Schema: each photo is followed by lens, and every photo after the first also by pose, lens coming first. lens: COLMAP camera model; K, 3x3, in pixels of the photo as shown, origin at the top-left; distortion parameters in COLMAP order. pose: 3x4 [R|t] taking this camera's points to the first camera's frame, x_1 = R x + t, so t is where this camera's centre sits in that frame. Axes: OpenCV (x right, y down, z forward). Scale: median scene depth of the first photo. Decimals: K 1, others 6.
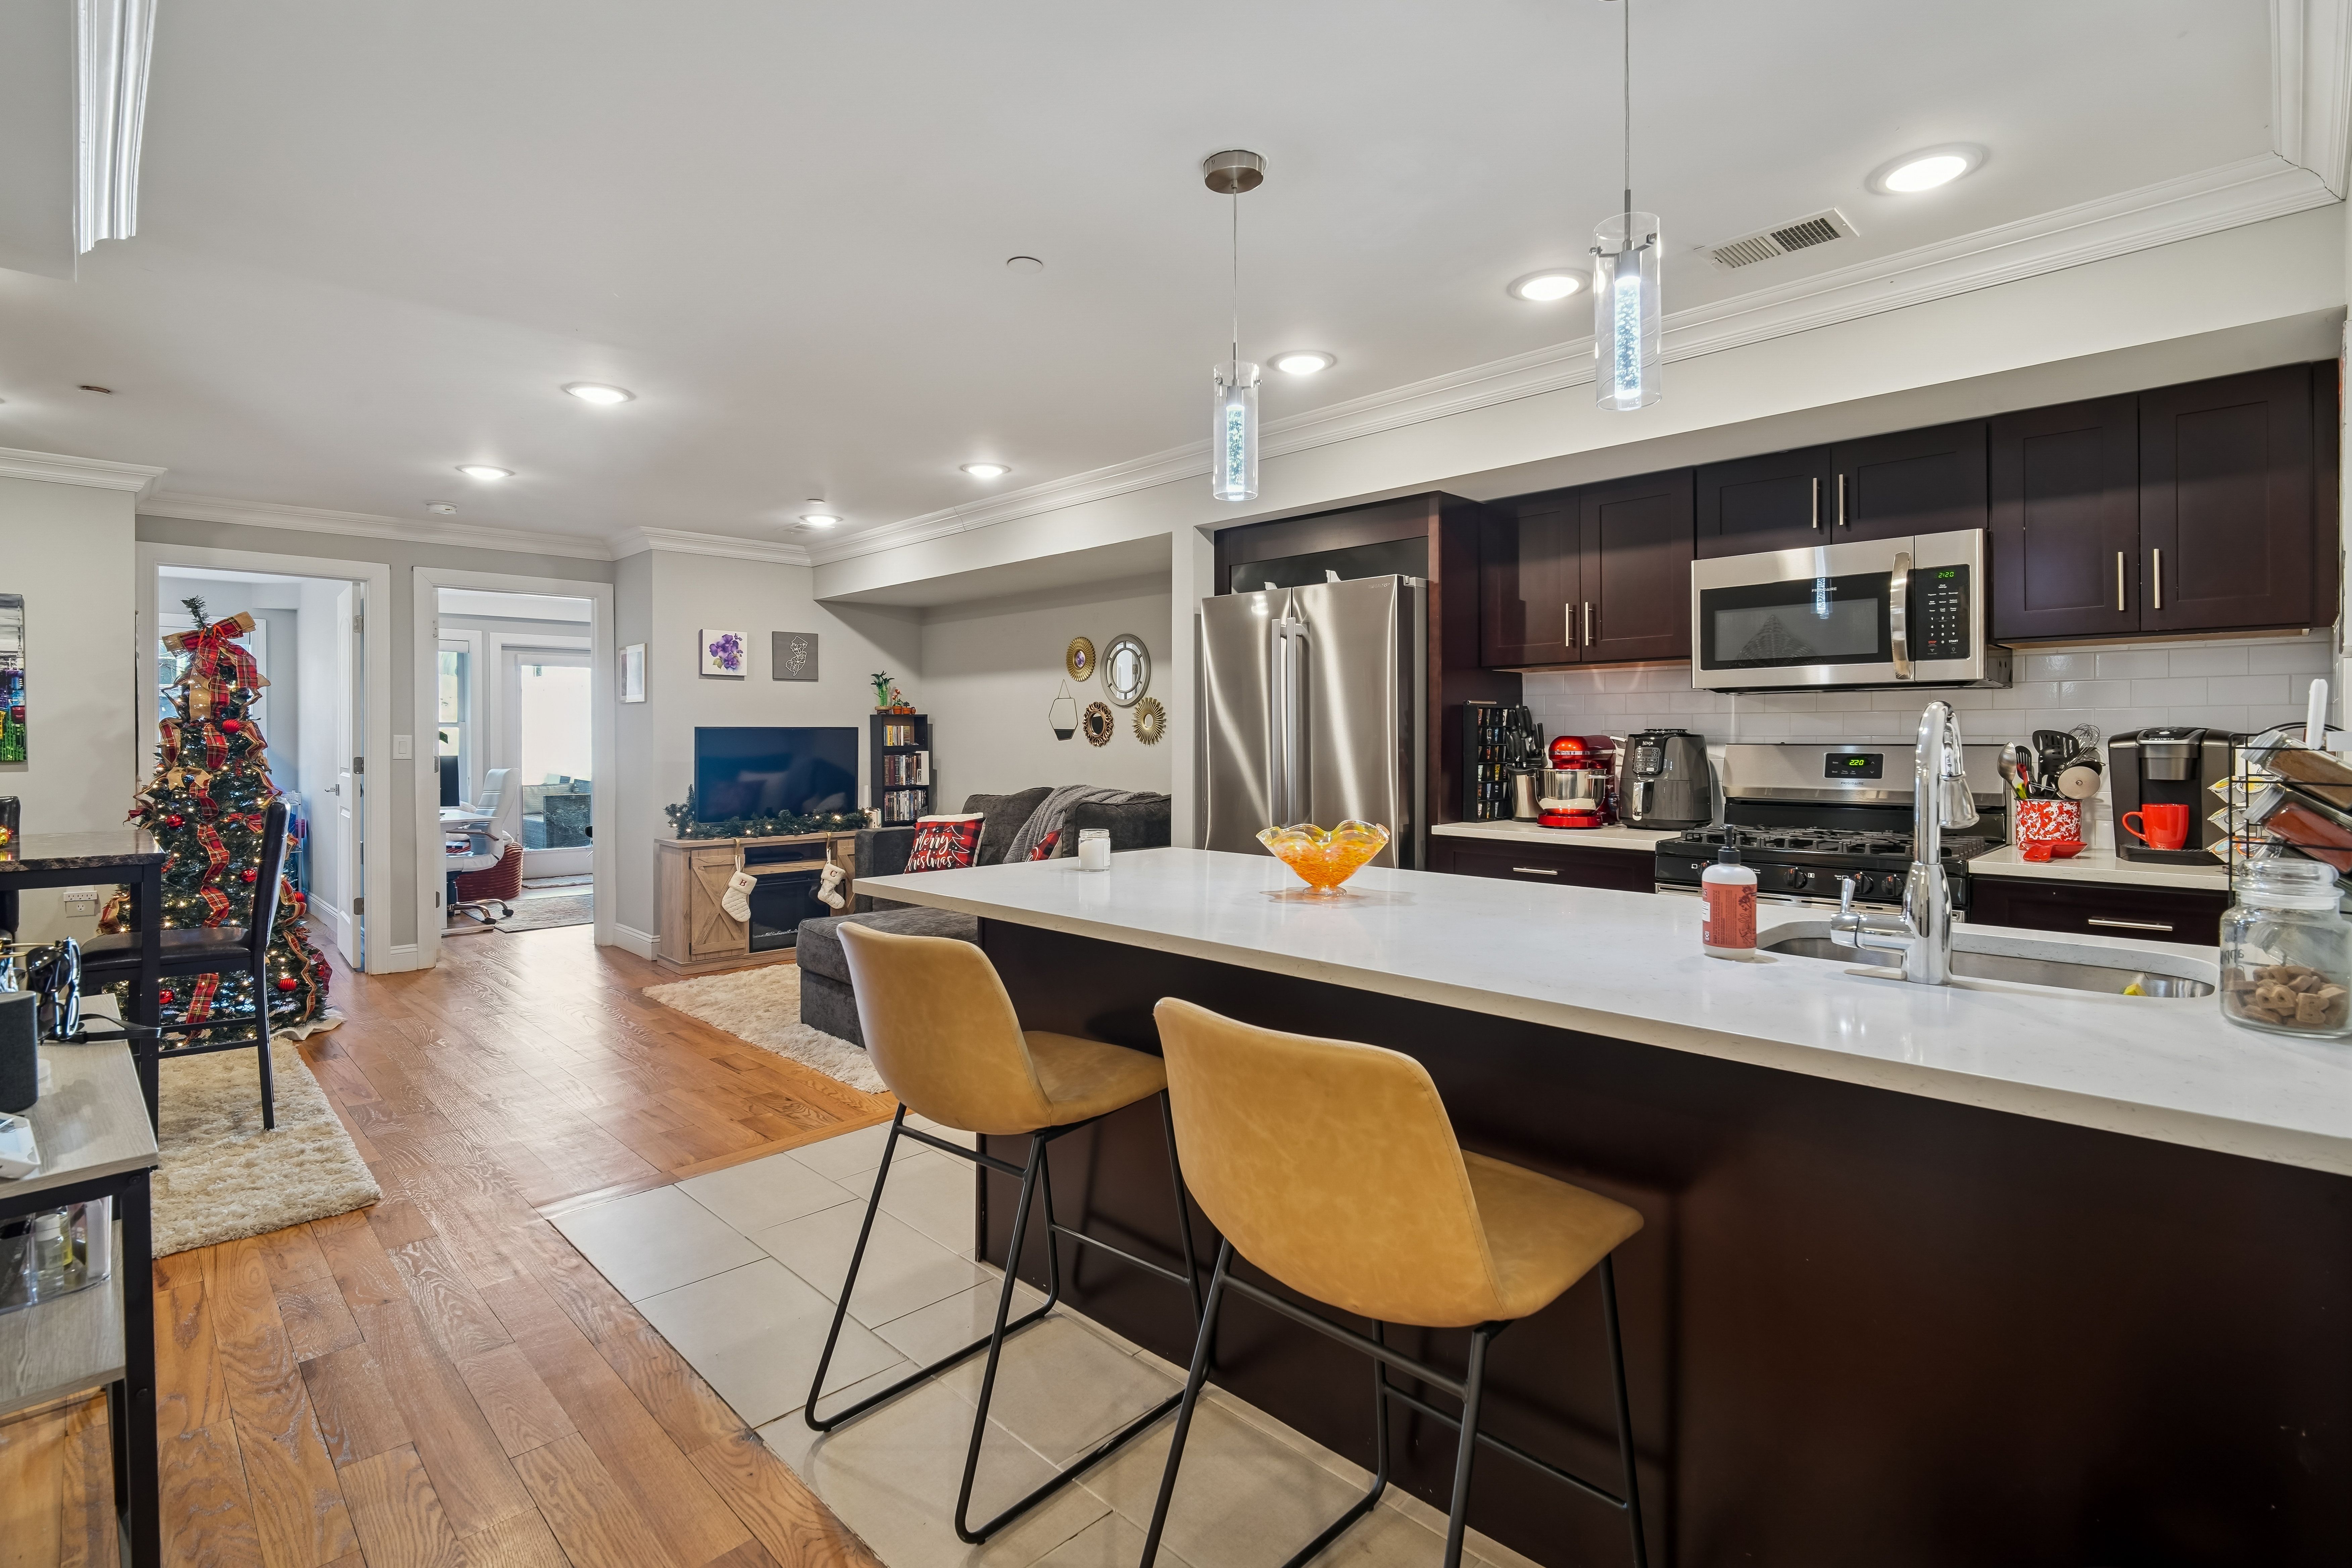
lens RADIAL K [[1108.4, 0, 1191.6], [0, 1108.4, 744.3], [0, 0, 1]] dist [-0.000925, -0.006814]
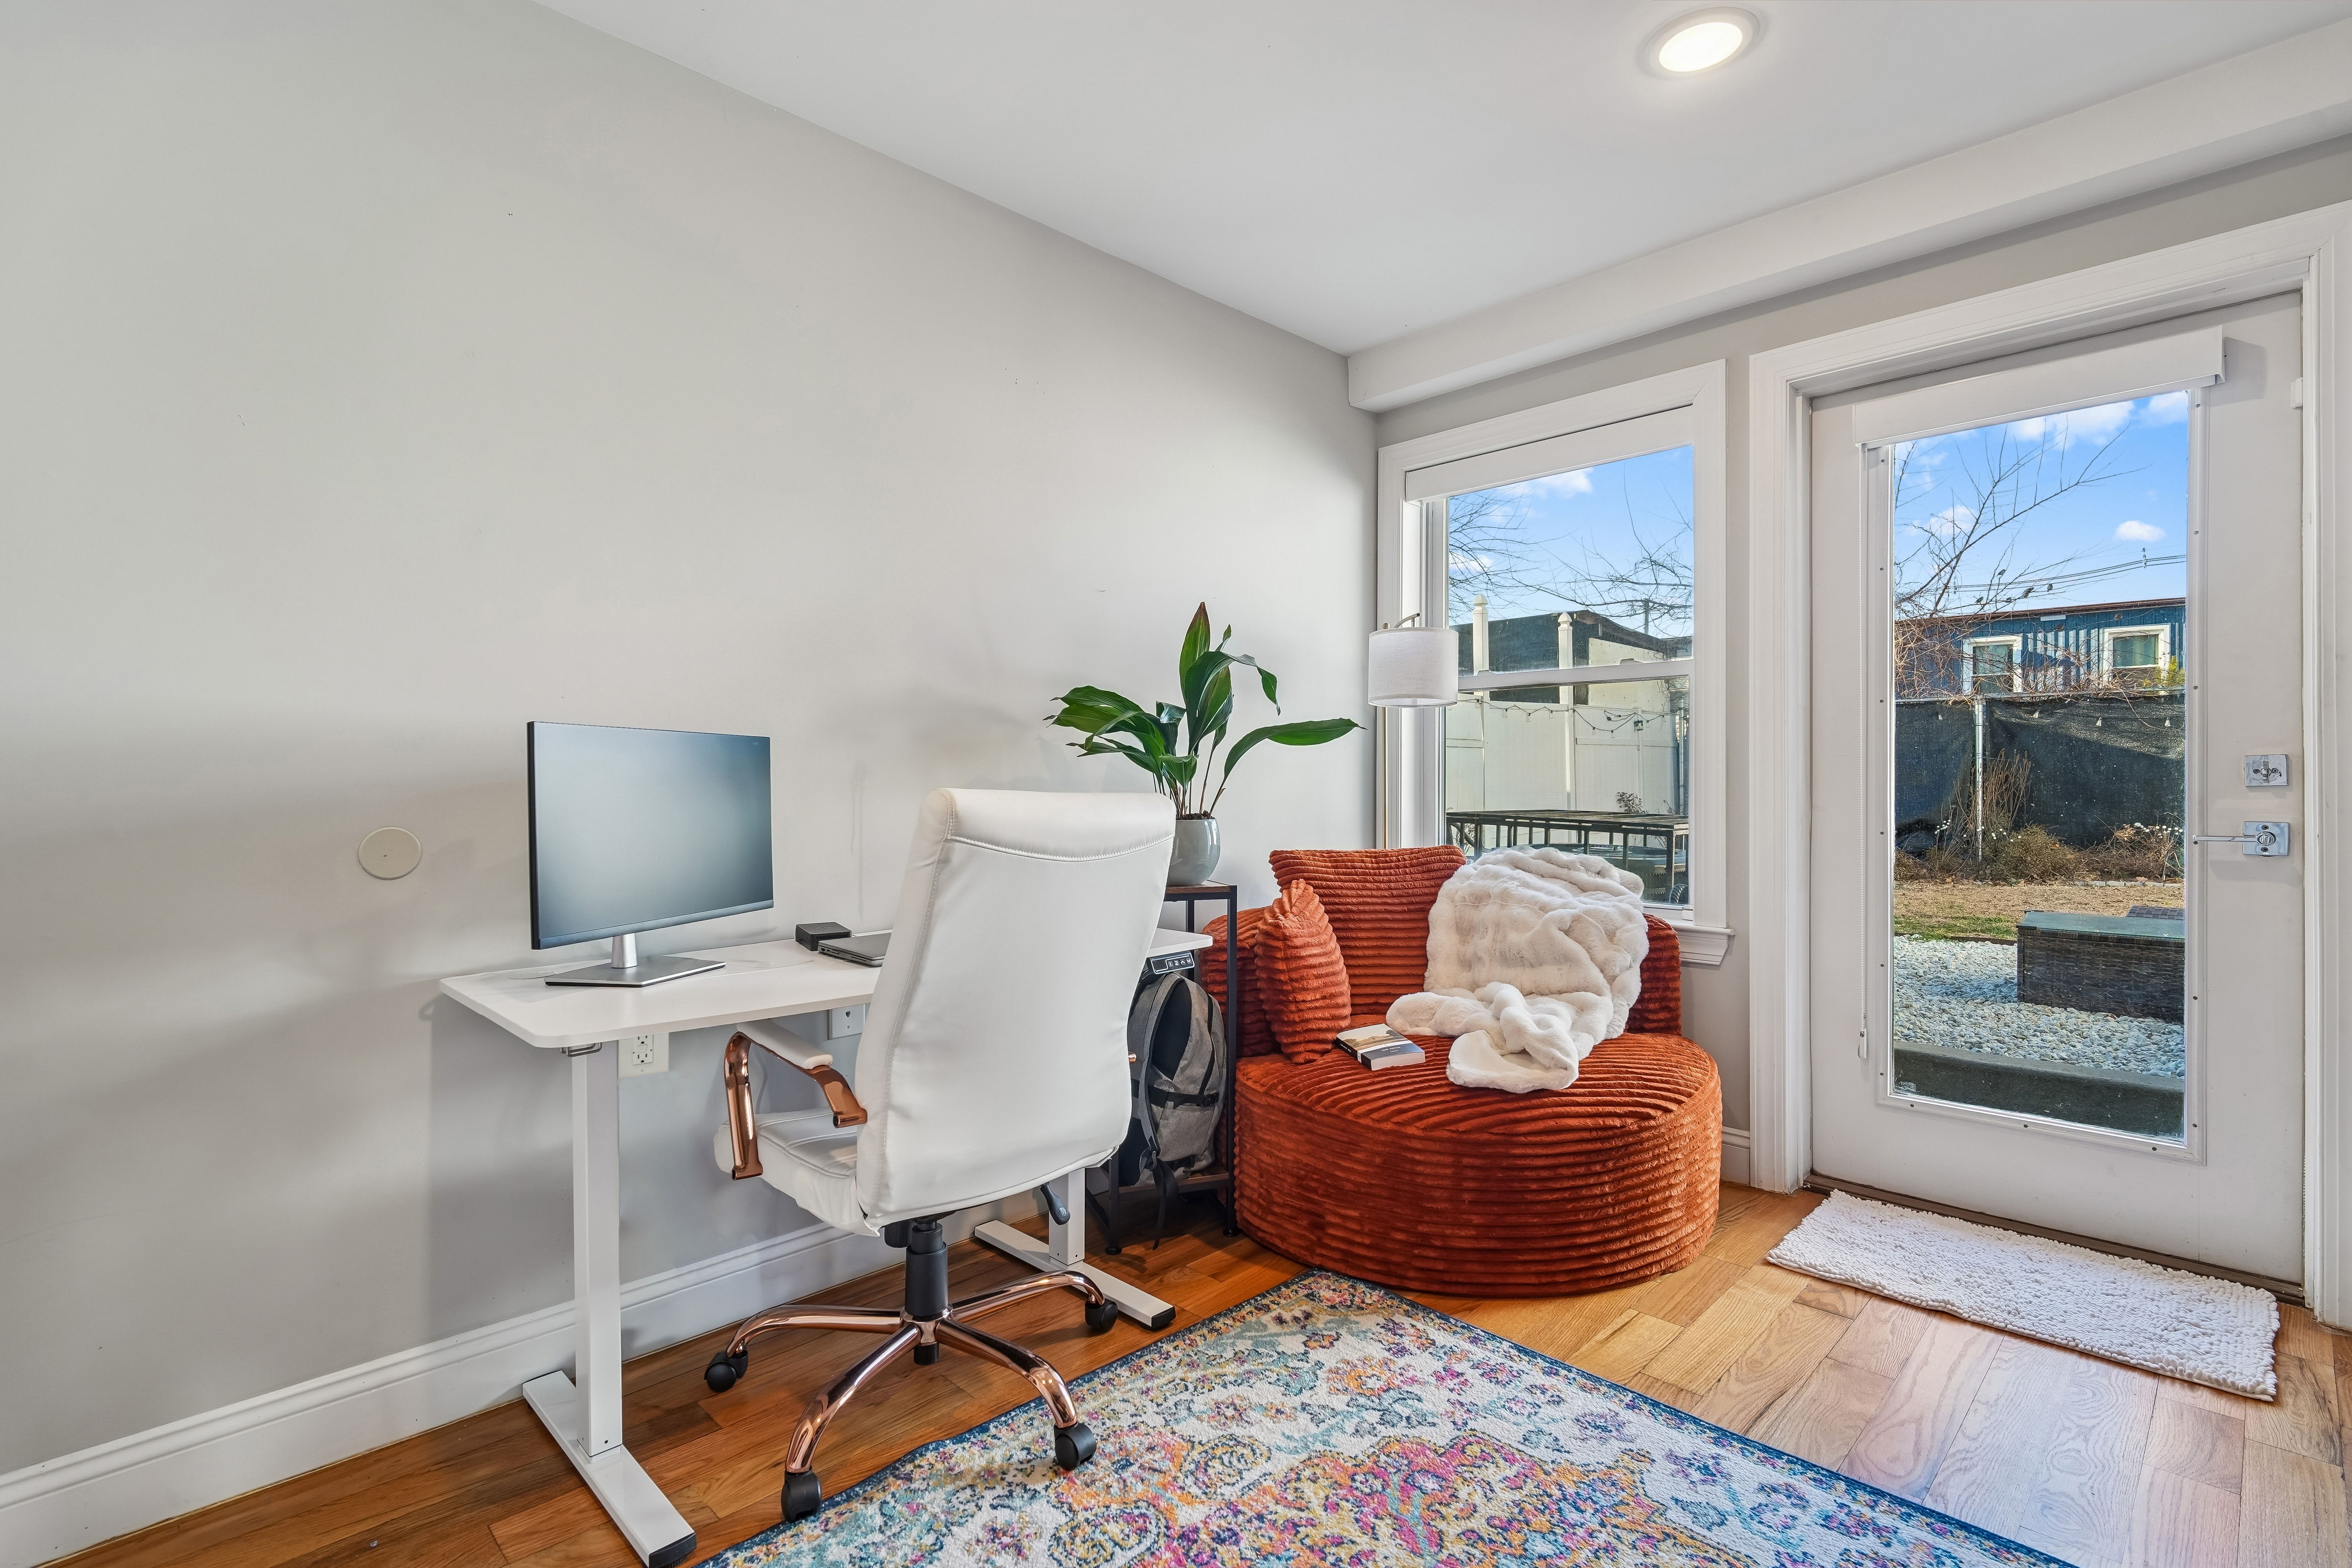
lens RADIAL K [[1102.9, 0, 1193.7], [0, 1102.9, 774.6], [0, 0, 1]] dist [0.000260, 0.000252]
pose [[0.000496, -0.002674, -0.999996, -0.517454], [-0.000980, 0.999996, -0.002674, 0.025699], [0.999999, 0.000981, 0.000494, 1.337829]]
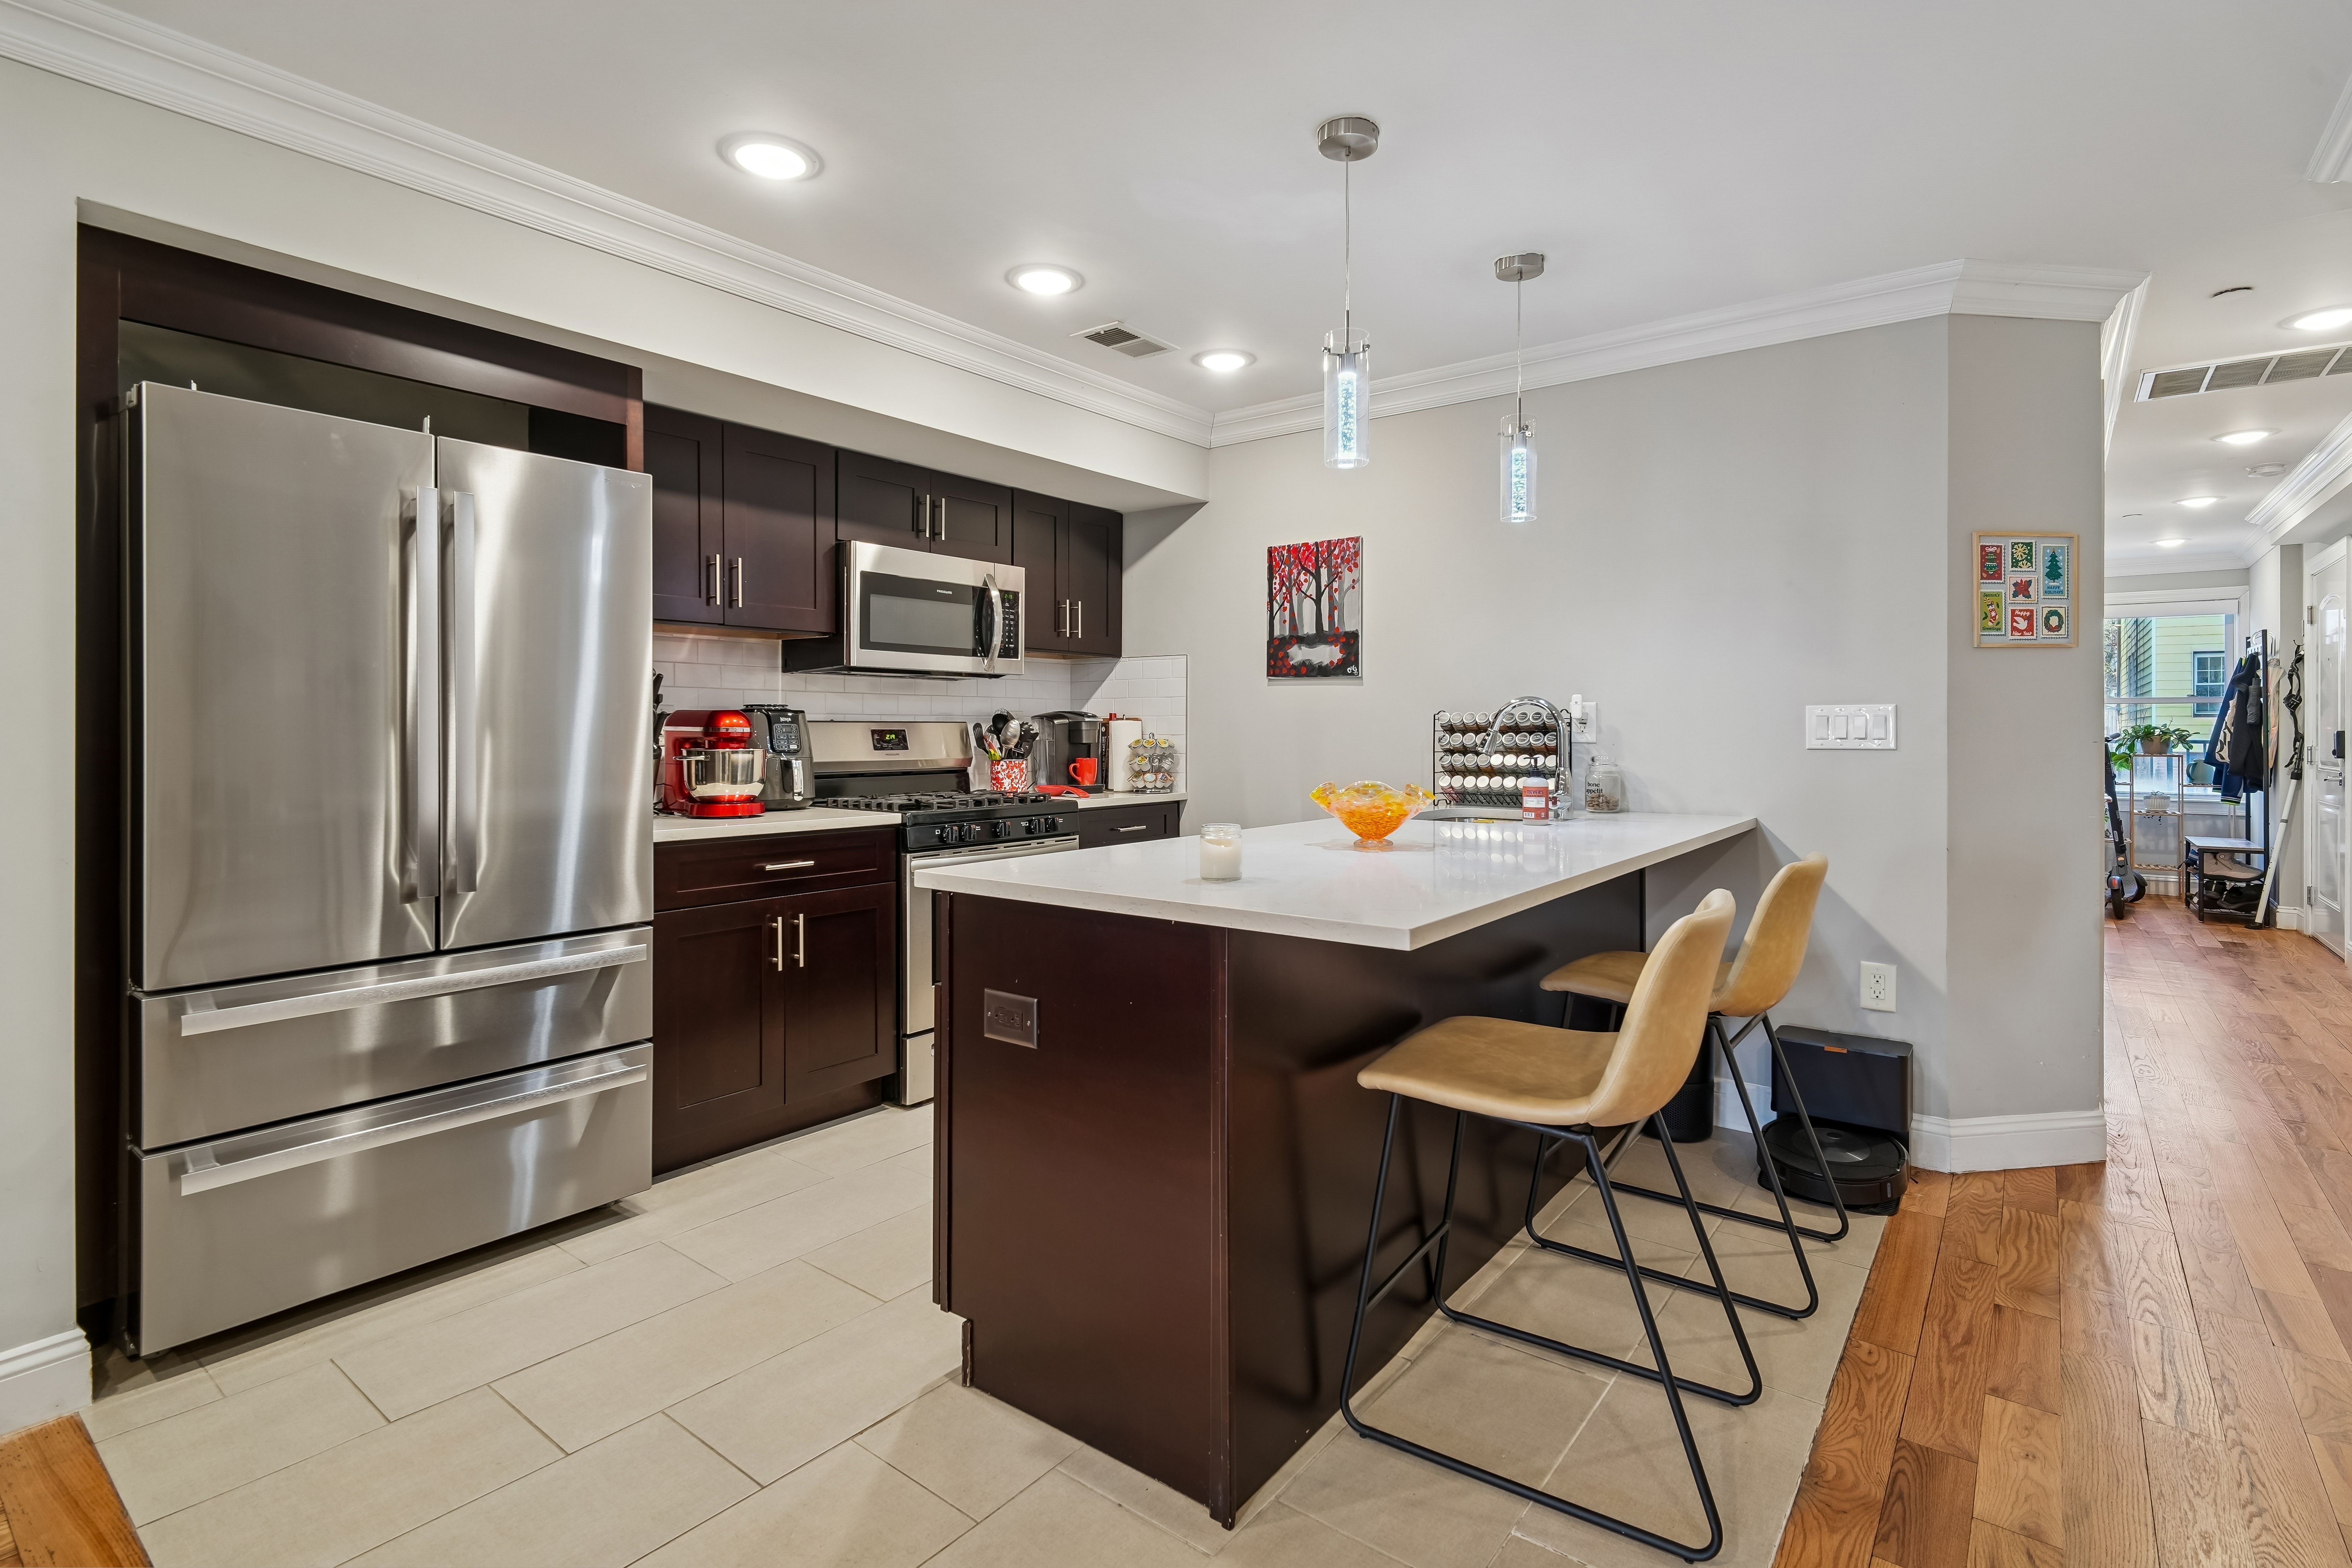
lens RADIAL K [[1110.8, 0, 1180.6], [0, 1110.8, 734.0], [0, 0, 1]] dist [-0.001456, -0.000558]
pose [[-0.119596, -0.003931, 0.992815, -0.359165], [0.003553, 0.999984, 0.004388, 0.005596], [-0.992816, 0.004052, -0.119580, 0.486837]]
